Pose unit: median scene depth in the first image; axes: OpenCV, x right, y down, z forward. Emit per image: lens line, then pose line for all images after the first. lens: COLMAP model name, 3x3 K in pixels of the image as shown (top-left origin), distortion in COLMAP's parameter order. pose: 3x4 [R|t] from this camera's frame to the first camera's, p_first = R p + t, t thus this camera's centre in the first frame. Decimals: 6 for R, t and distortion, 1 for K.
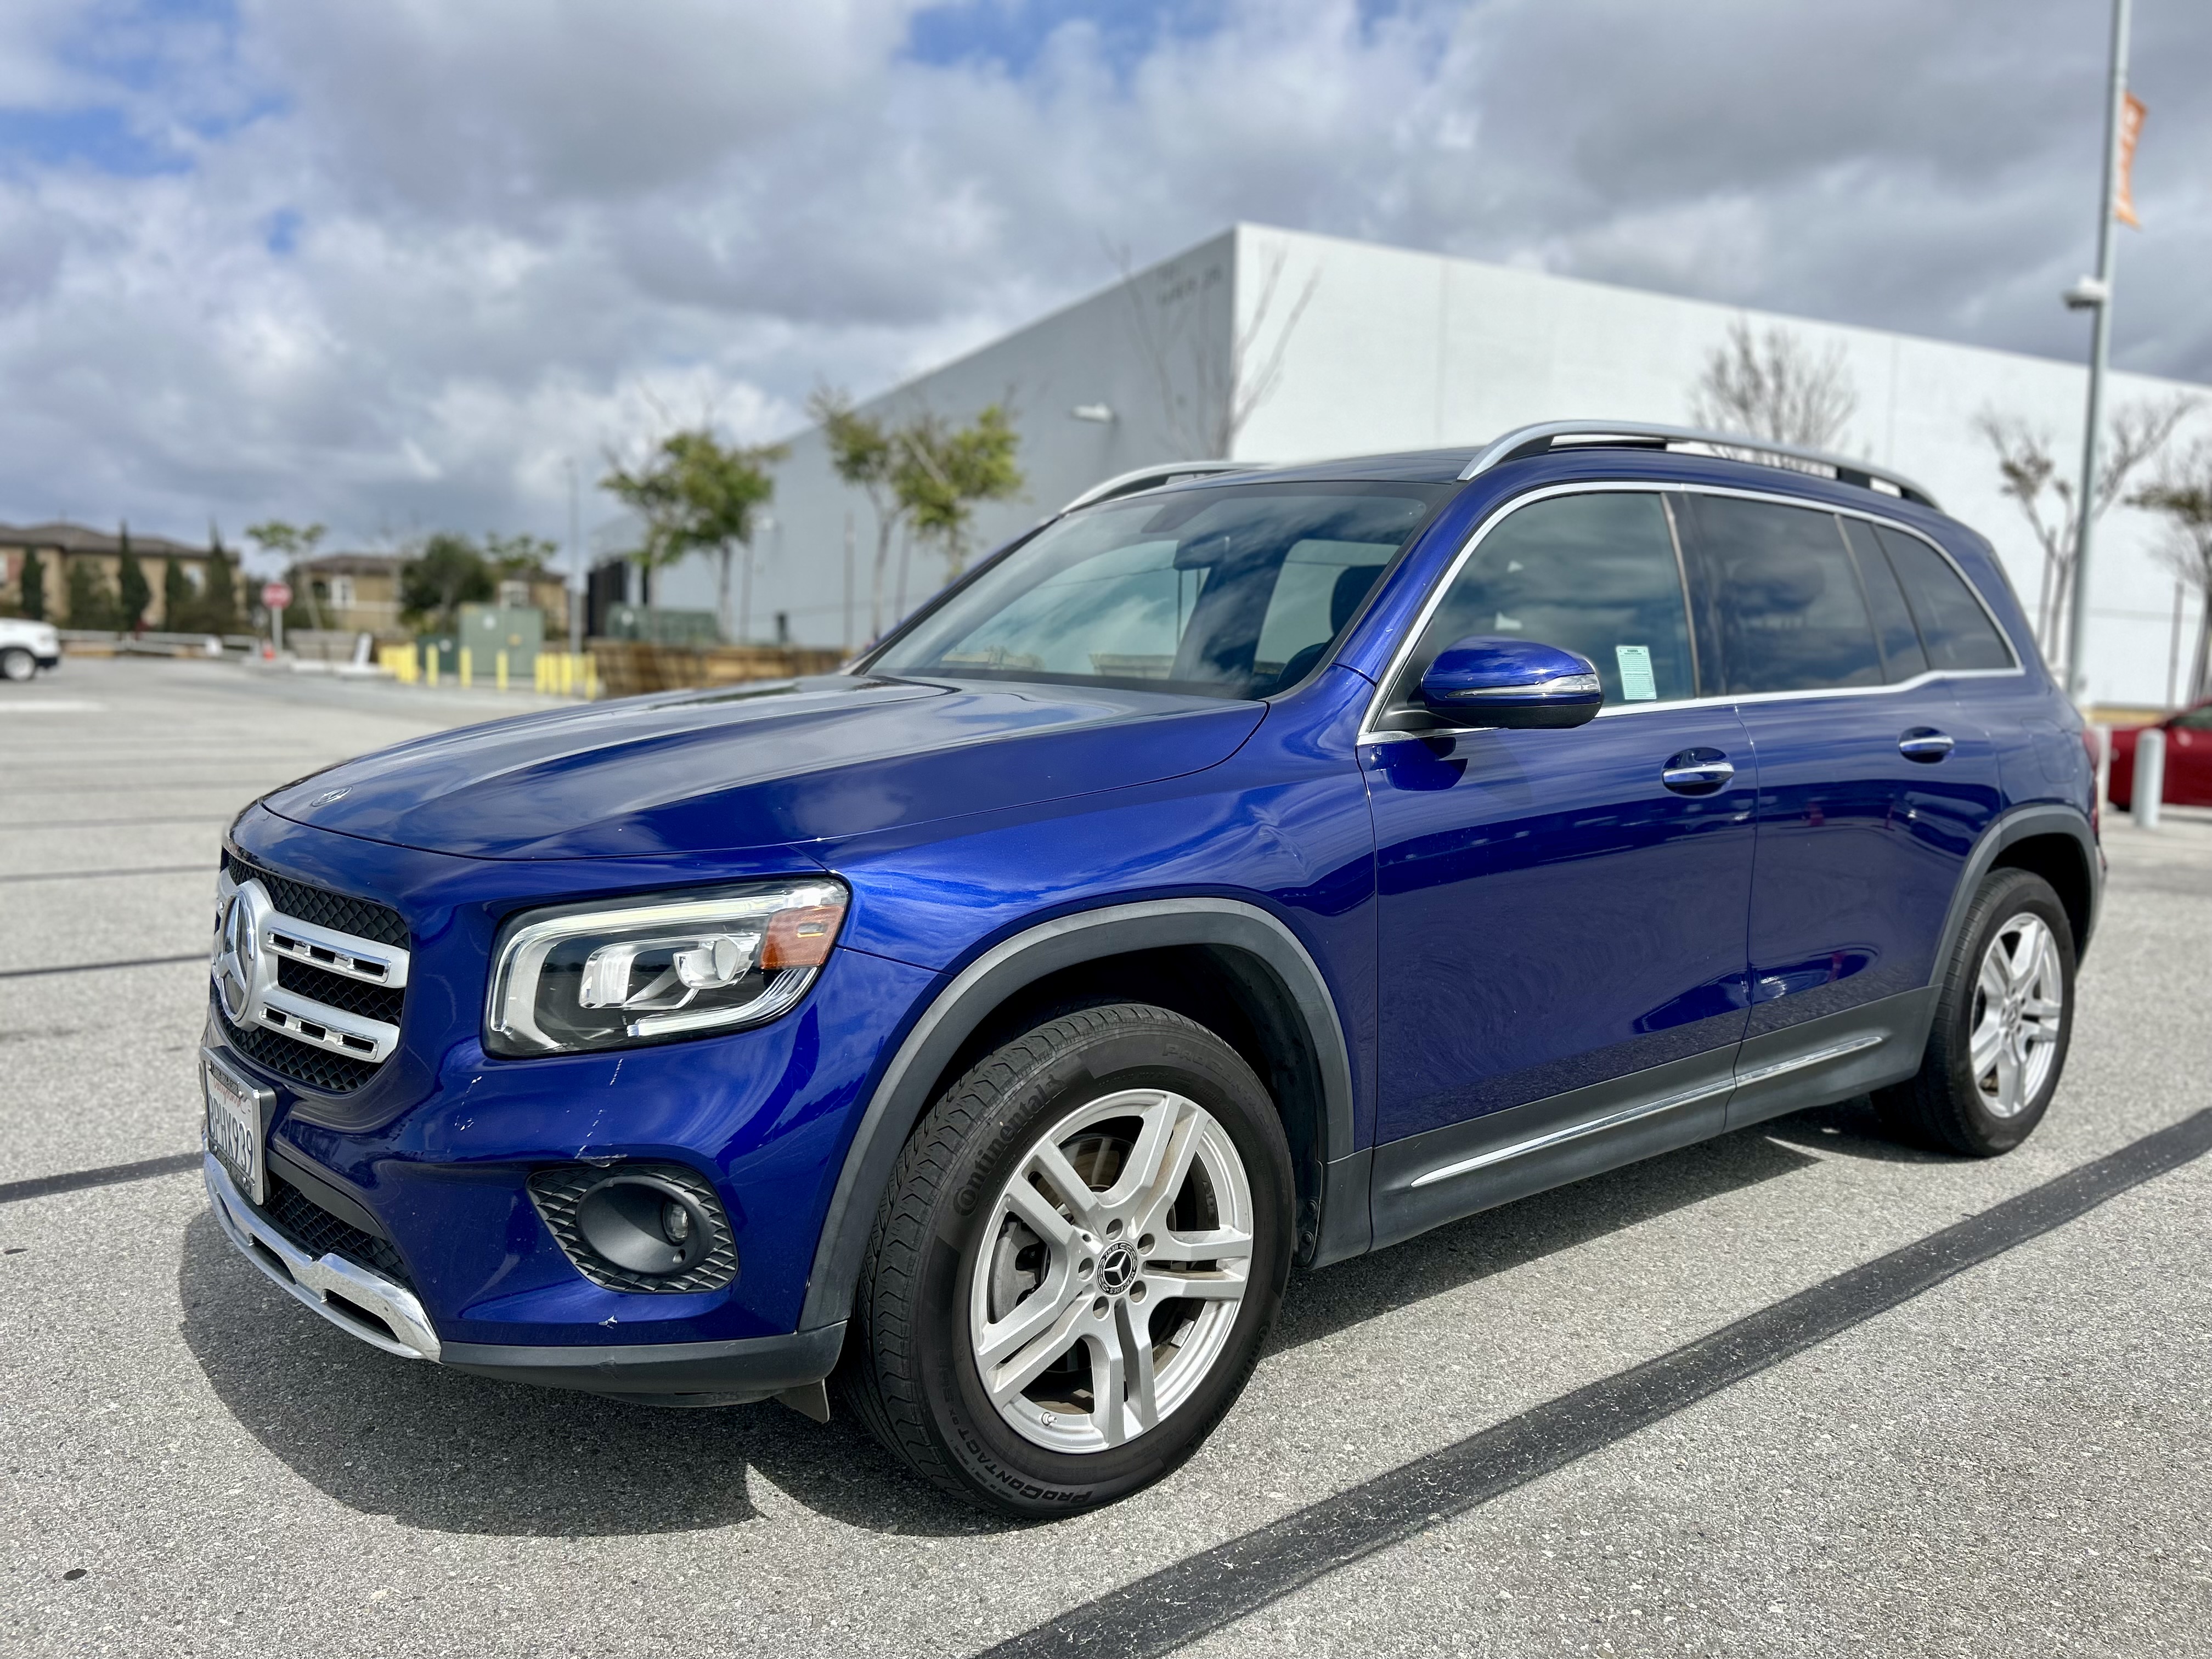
lens RADIAL K [[1663.9, 0, 1119.5], [0, 1663.9, 853.6], [0, 0, 1]] dist [0.034655, -0.011618]
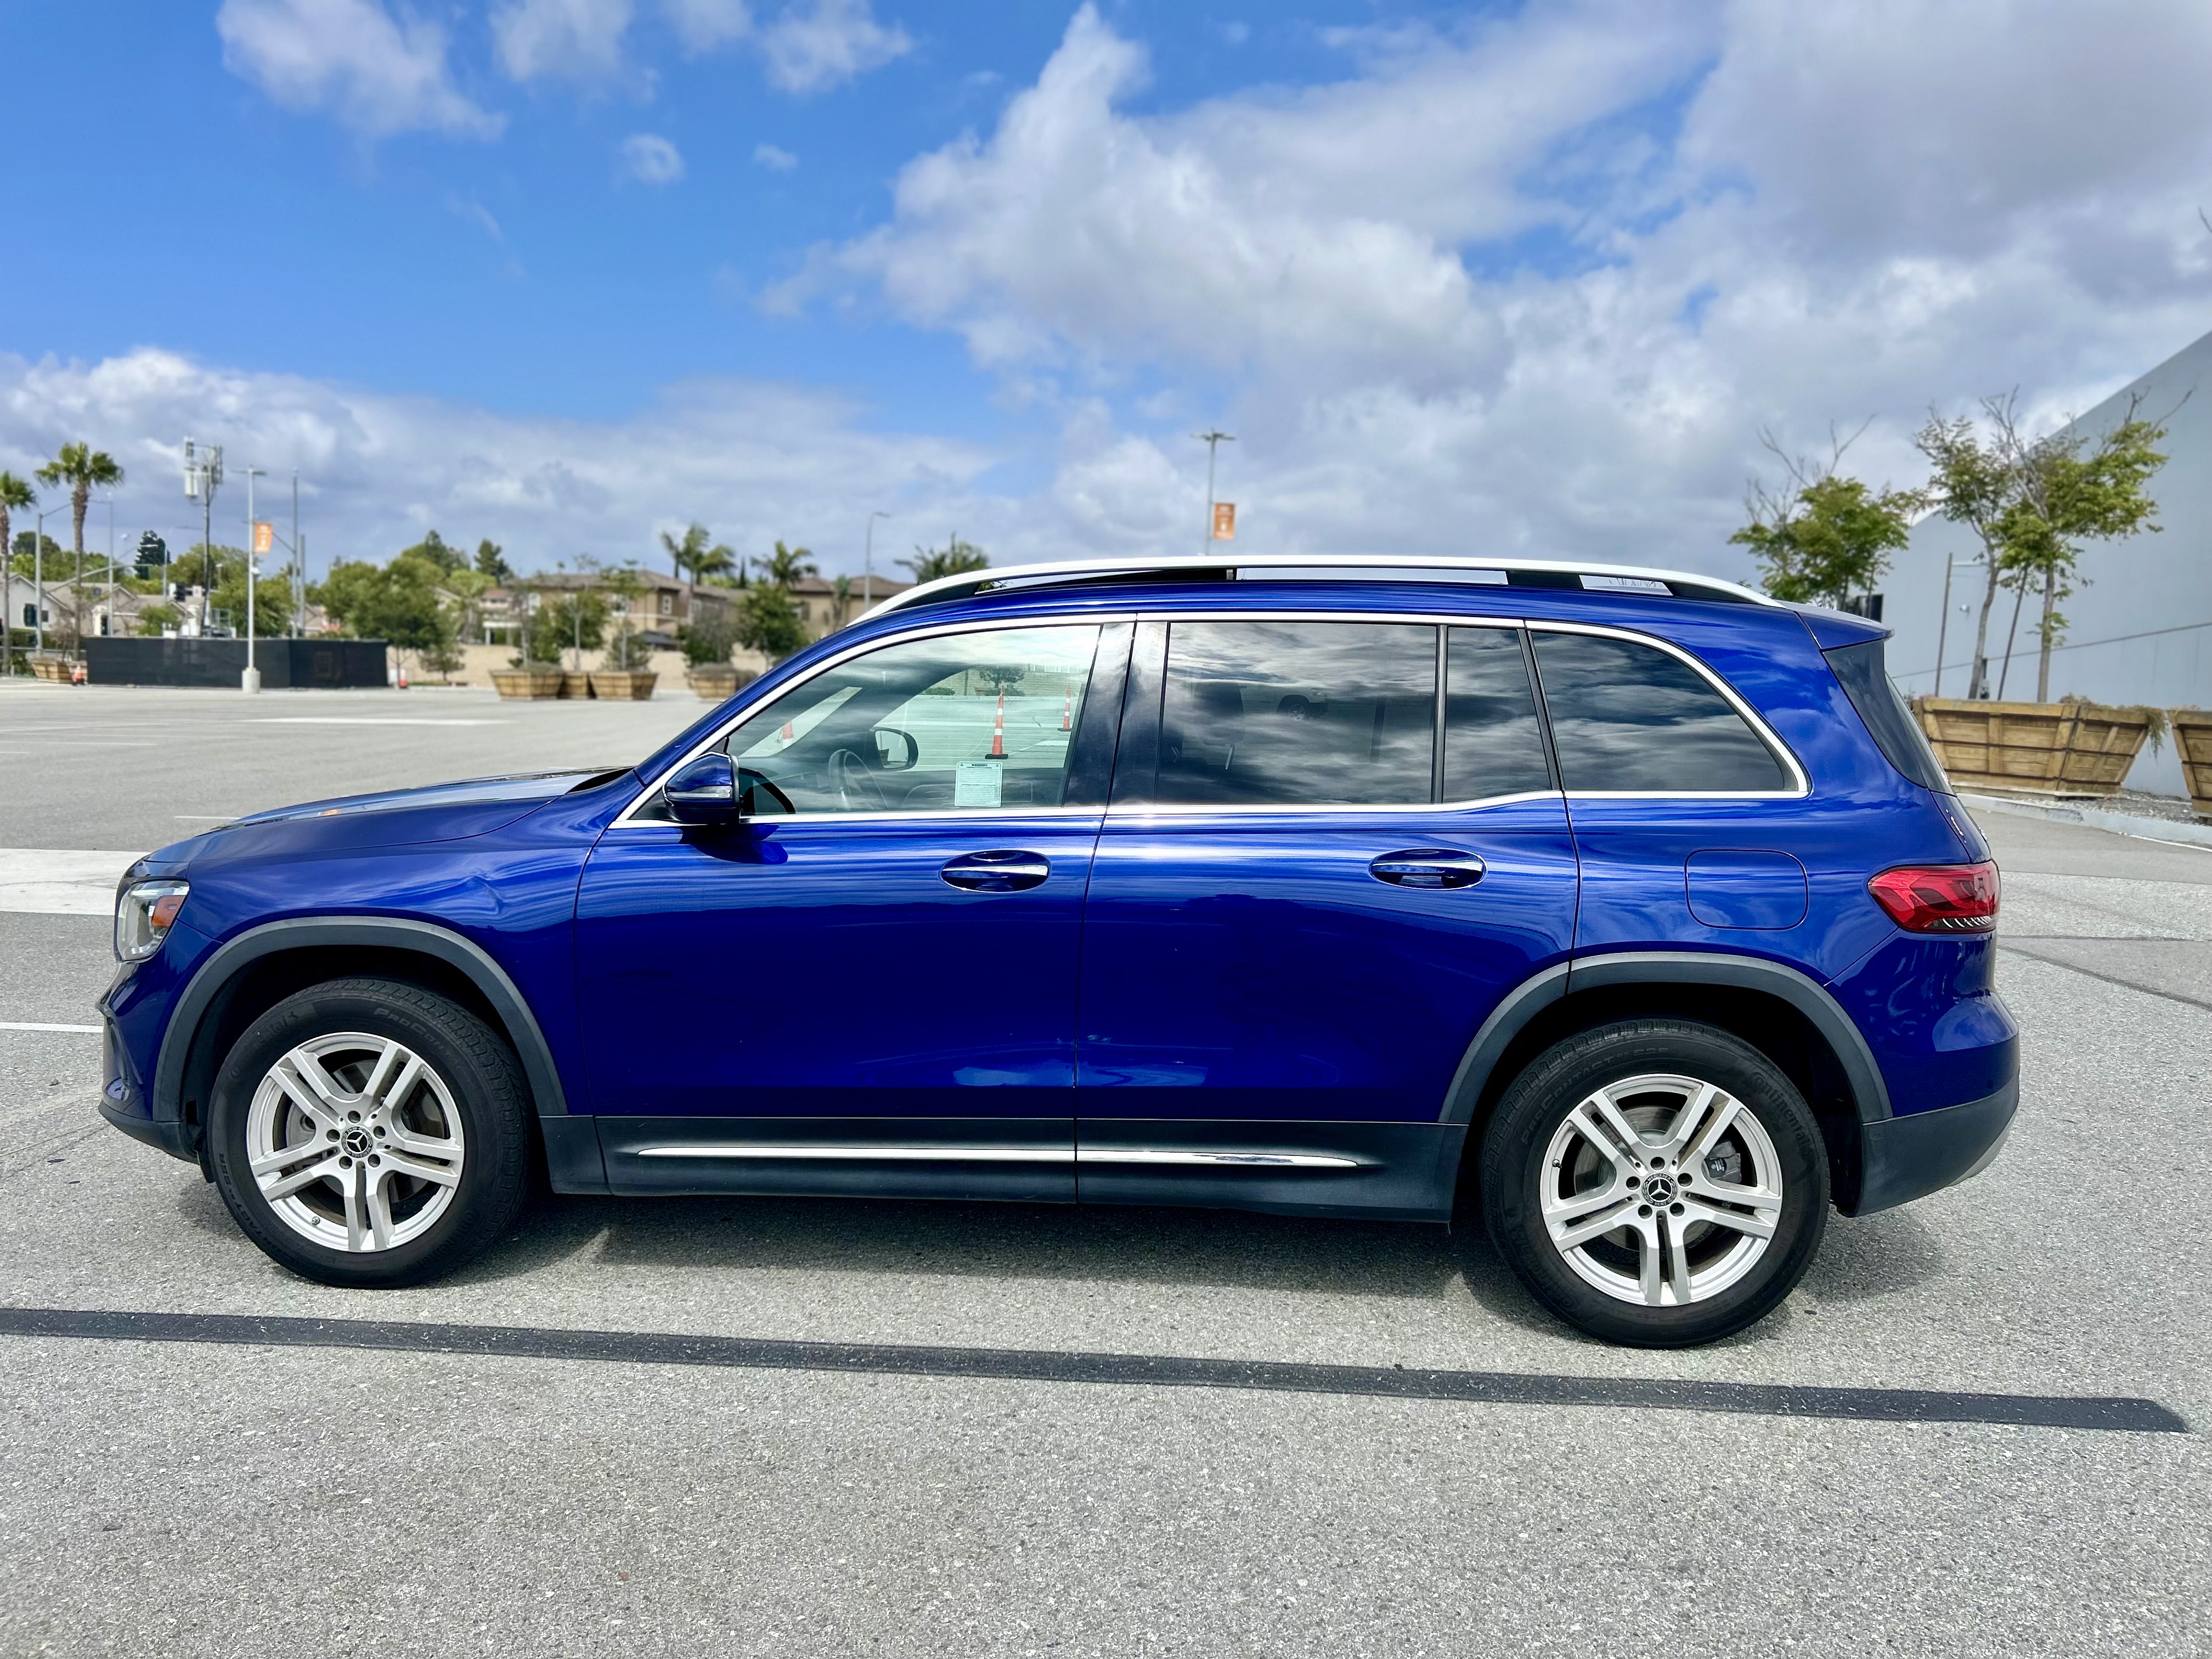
lens RADIAL K [[1663.9, 0, 1128.7], [0, 1663.9, 815.0], [0, 0, 1]] dist [0.034655, -0.011618]
pose [[0.720622, 0.051674, -0.691400, 1.226365], [-0.084359, 0.996345, -0.013459, -0.081666], [0.688177, 0.068025, 0.722347, 0.230925]]
